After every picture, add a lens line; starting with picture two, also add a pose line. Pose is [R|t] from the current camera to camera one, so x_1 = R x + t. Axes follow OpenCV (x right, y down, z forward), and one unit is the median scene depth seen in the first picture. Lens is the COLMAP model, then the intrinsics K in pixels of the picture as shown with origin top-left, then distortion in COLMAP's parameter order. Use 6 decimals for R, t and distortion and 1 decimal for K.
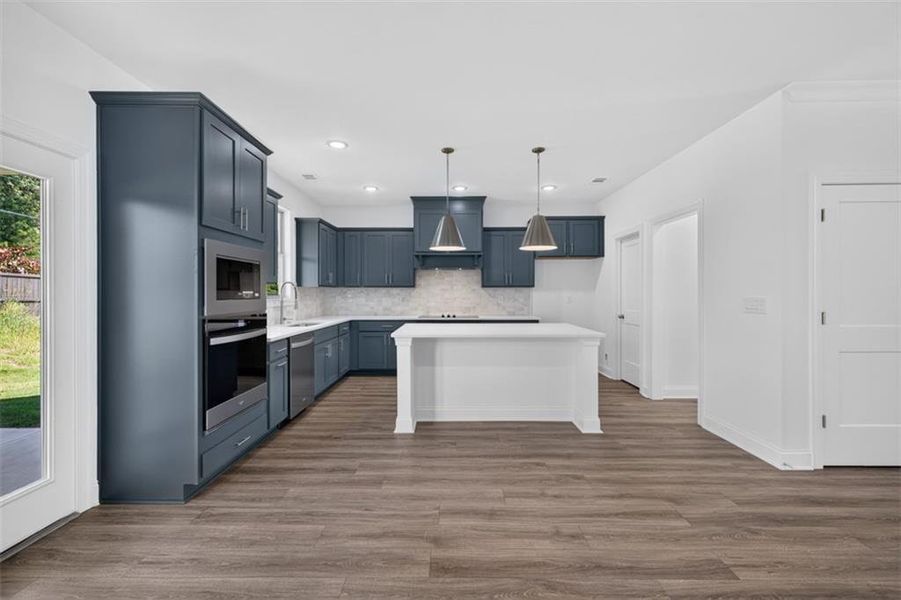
lens RADIAL K [[376.5, 0, 450.5], [0, 376.5, 300.0], [0, 0, 1]] dist [-0.000965, -0.000164]
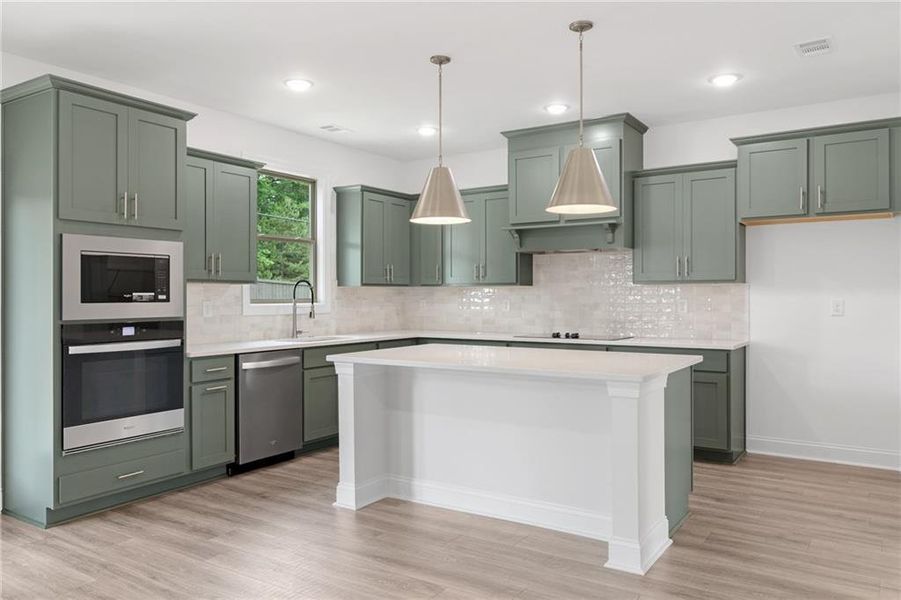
lens RADIAL K [[673.4, 0, 450.5], [0, 673.4, 305.4], [0, 0, 1]] dist [0.008648, 0.001684]
pose [[0.840888, 0.007050, -0.541164, 0.664214], [-0.008824, 0.999961, -0.000685, -0.000601], [0.541138, 0.005351, 0.840917, 0.108163]]
